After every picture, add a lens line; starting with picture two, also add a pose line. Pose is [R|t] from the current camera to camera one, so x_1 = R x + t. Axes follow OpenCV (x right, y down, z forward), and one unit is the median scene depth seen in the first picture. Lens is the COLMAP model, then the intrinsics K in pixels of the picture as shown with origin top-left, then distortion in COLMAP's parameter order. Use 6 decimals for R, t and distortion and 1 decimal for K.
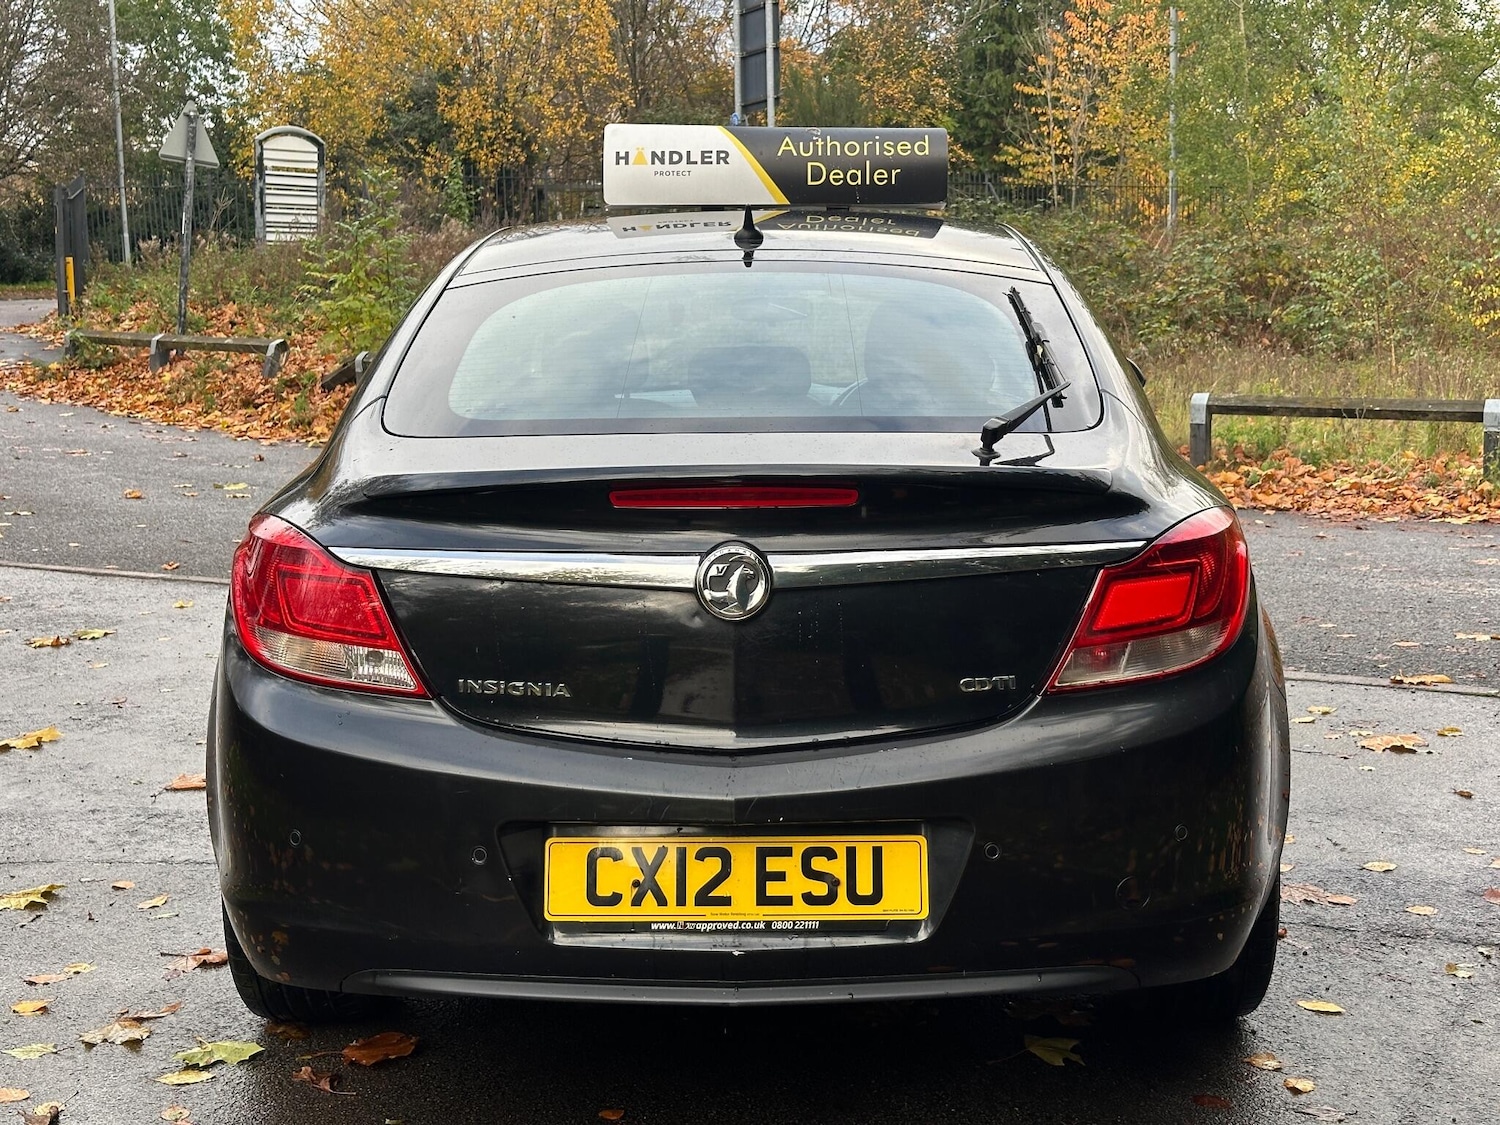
lens RADIAL K [[2058.9, 0, 747.4], [0, 2058.9, 558.4], [0, 0, 1]] dist [0.098618, -0.118931]
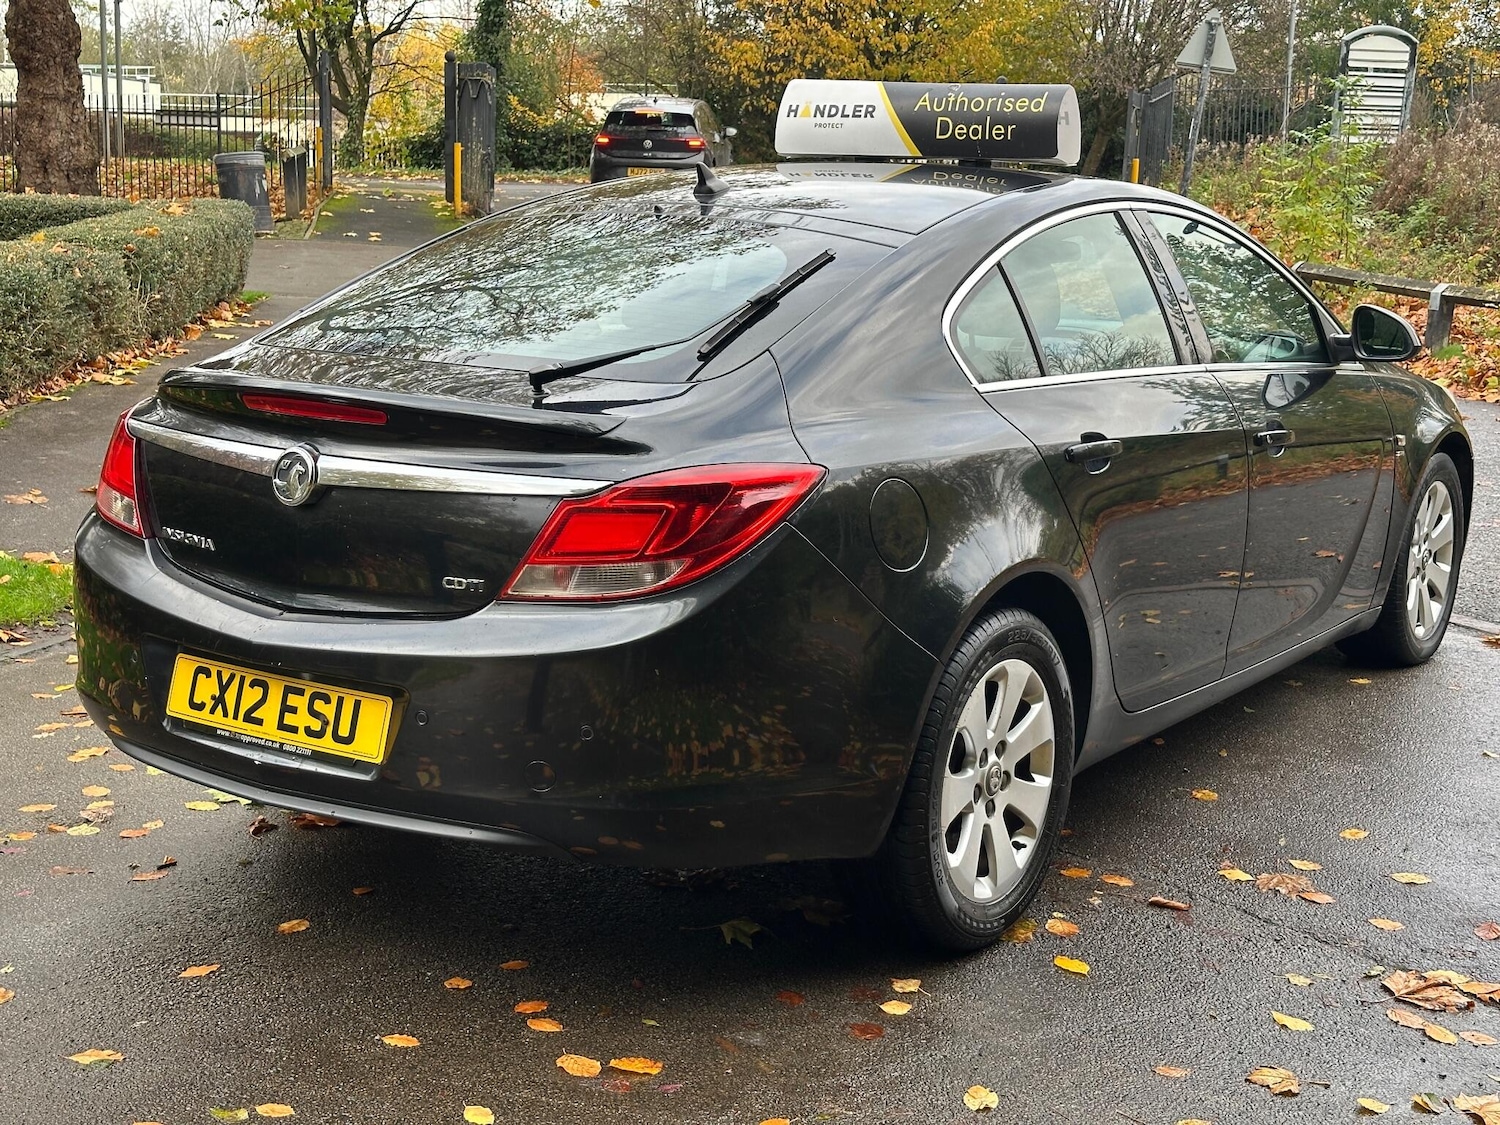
lens RADIAL K [[2017.4, 0, 759.4], [0, 2017.4, 561.7], [0, 0, 1]] dist [0.122507, 0.022395]
pose [[0.842765, 0.131210, -0.522044, 0.530355], [-0.103096, 0.991228, 0.082700, -0.040951], [0.528316, -0.015876, 0.848899, 0.054059]]
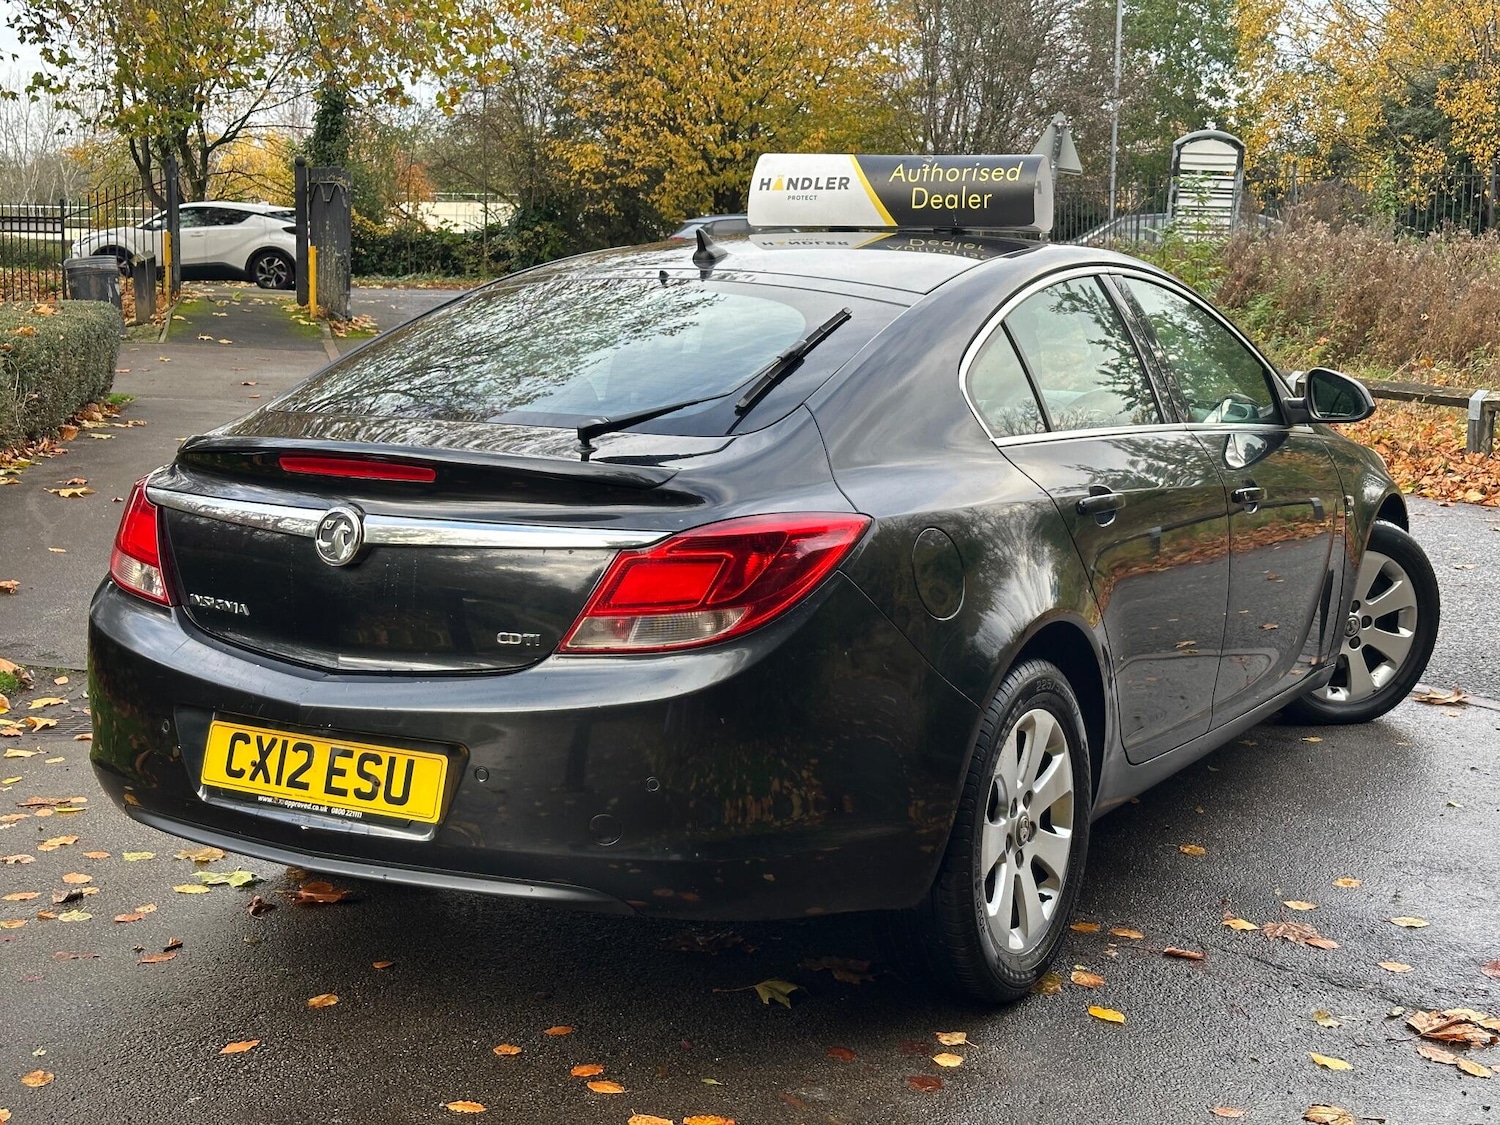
lens RADIAL K [[2017.5, 0, 745.0], [0, 2017.5, 561.1], [0, 0, 1]] dist [0.126869, -0.065631]
pose [[0.879677, 0.088068, -0.467347, 0.468623], [-0.085841, 0.995967, 0.026107, -0.015660], [0.467761, 0.017151, 0.883689, 0.015235]]
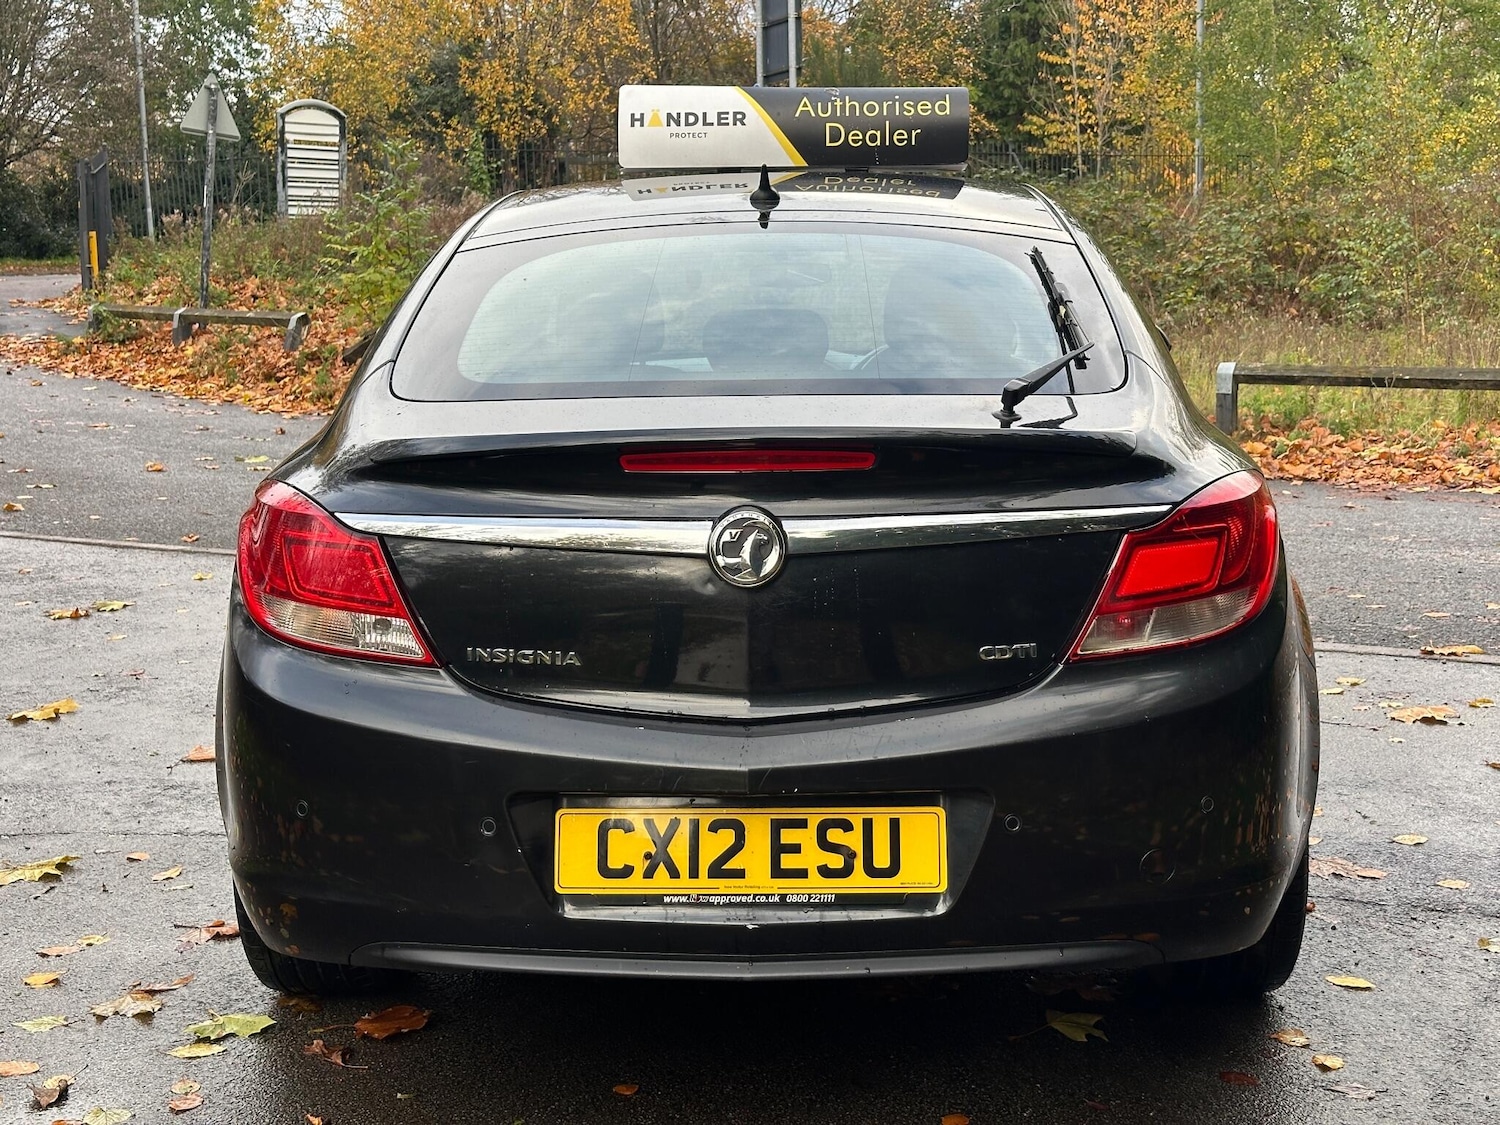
lens RADIAL K [[2057.9, 0, 732.5], [0, 2057.9, 561.3], [0, 0, 1]] dist [0.107118, -0.162444]
pose [[0.999827, -0.001610, -0.018530, 0.002634], [0.001872, 0.999898, 0.014165, 0.002426], [0.018506, -0.014198, 0.999728, 0.014413]]
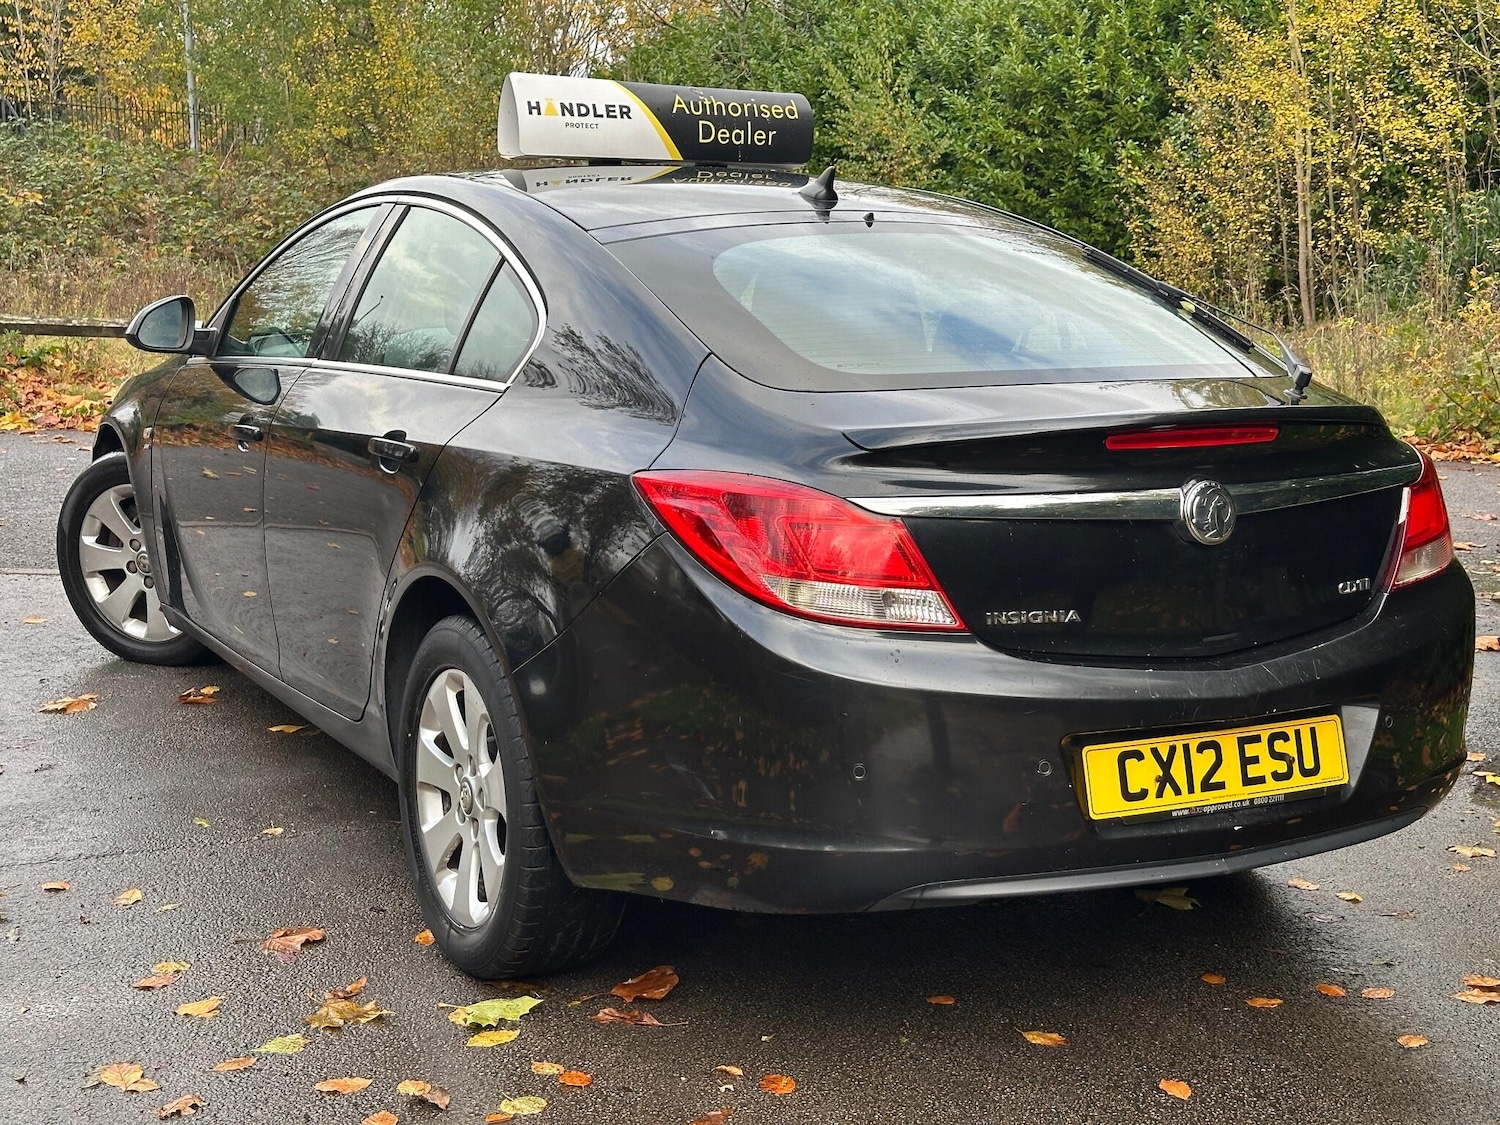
lens RADIAL K [[2089.0, 0, 716.5], [0, 2089.0, 565.9], [0, 0, 1]] dist [0.116351, 0.006321]
pose [[0.877155, -0.058598, 0.476618, -0.483503], [0.042543, 0.998107, 0.044417, -0.013259], [-0.478319, -0.018684, 0.877988, 0.056563]]
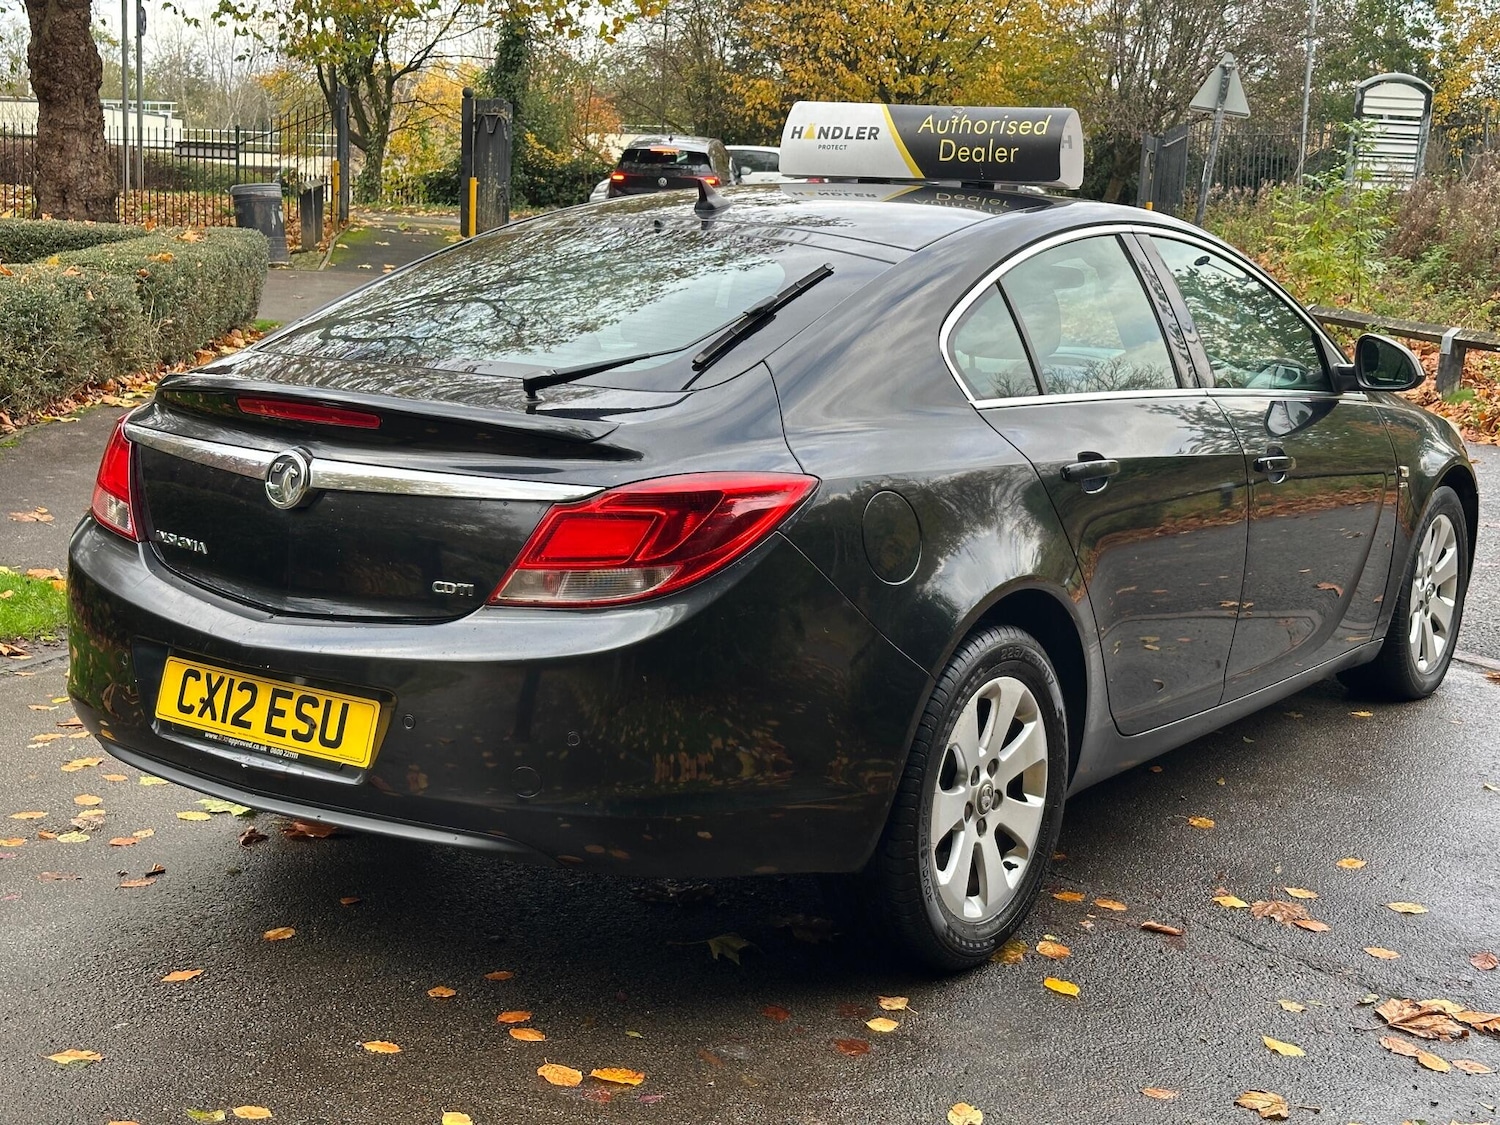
lens RADIAL K [[2019.8, 0, 750.0], [0, 2019.8, 562.5], [0, 0, 1]] dist [0.114463, 0.051137]
pose [[0.835788, 0.133741, -0.532515, 0.536480], [-0.117317, 0.990981, 0.064755, -0.030857], [0.536373, 0.008351, 0.843940, 0.059055]]
